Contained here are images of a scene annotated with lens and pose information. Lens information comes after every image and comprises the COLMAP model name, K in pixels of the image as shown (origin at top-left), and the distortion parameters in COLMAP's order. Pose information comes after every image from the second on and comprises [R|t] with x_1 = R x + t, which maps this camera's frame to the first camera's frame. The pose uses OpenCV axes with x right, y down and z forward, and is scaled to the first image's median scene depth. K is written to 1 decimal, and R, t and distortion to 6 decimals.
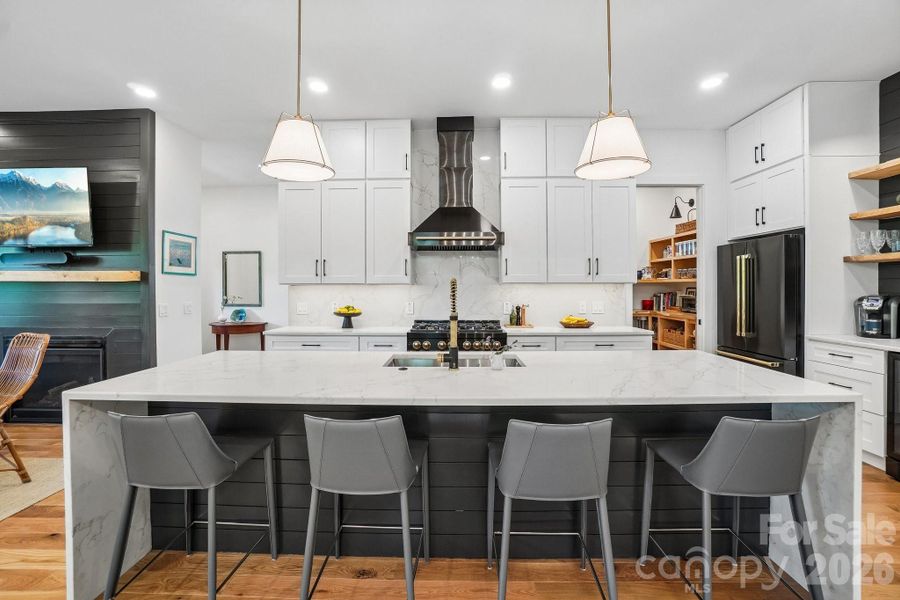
lens RADIAL K [[397.2, 0, 450.2], [0, 397.2, 288.3], [0, 0, 1]] dist [-0.033867, 0.007511]
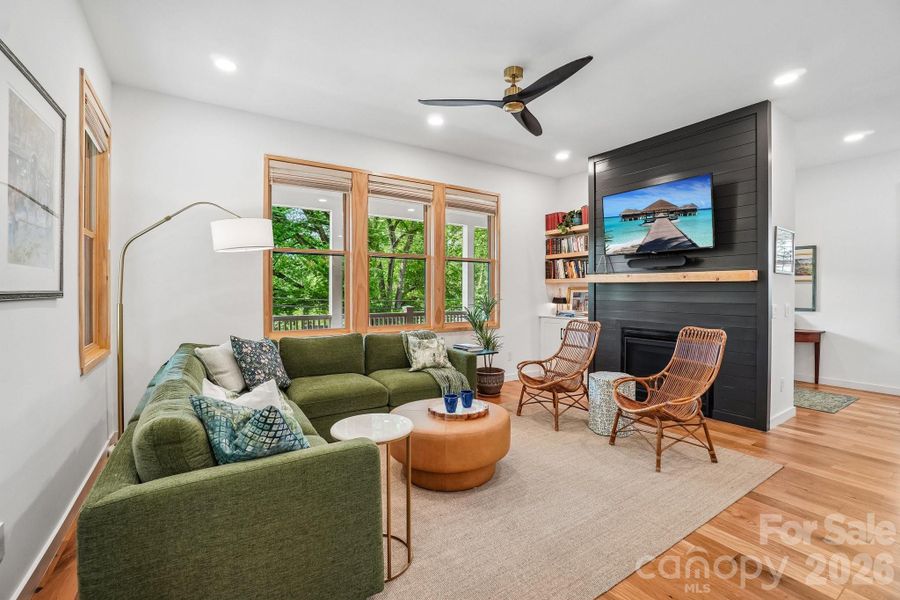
lens RADIAL K [[397.2, 0, 445.2], [0, 397.2, 293.4], [0, 0, 1]] dist [-0.033867, 0.007511]
pose [[0.564671, 0.012782, -0.825217, -0.445452], [-0.007219, 0.999918, 0.010549, 0.008504], [0.825284, 0.000001, 0.564717, -0.197166]]
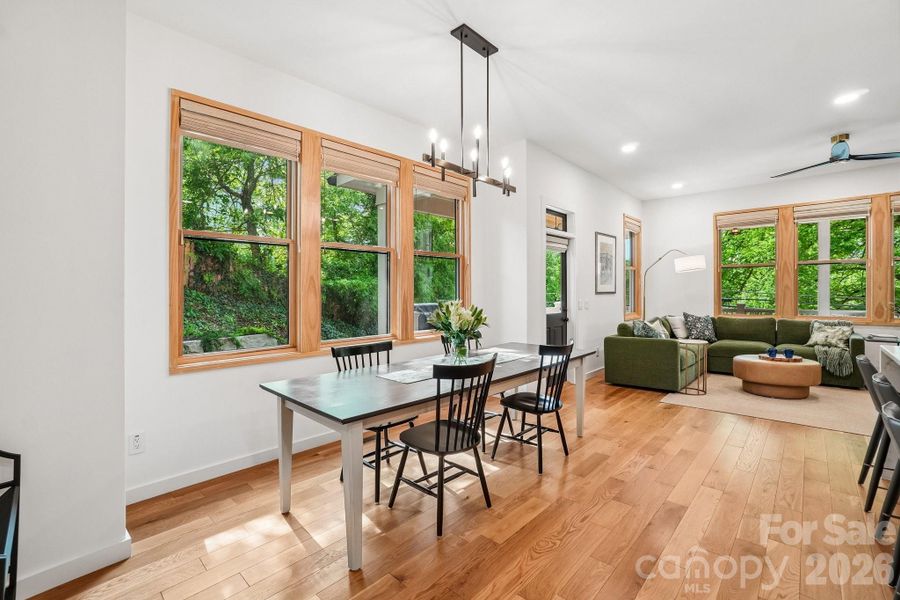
lens RADIAL K [[397.2, 0, 447.7], [0, 397.2, 296.3], [0, 0, 1]] dist [-0.033867, 0.007511]
pose [[-0.658752, 0.019937, -0.752096, 0.678102], [0.011390, 0.999799, 0.016528, -0.001827], [0.752274, 0.002321, -0.658846, 0.284261]]
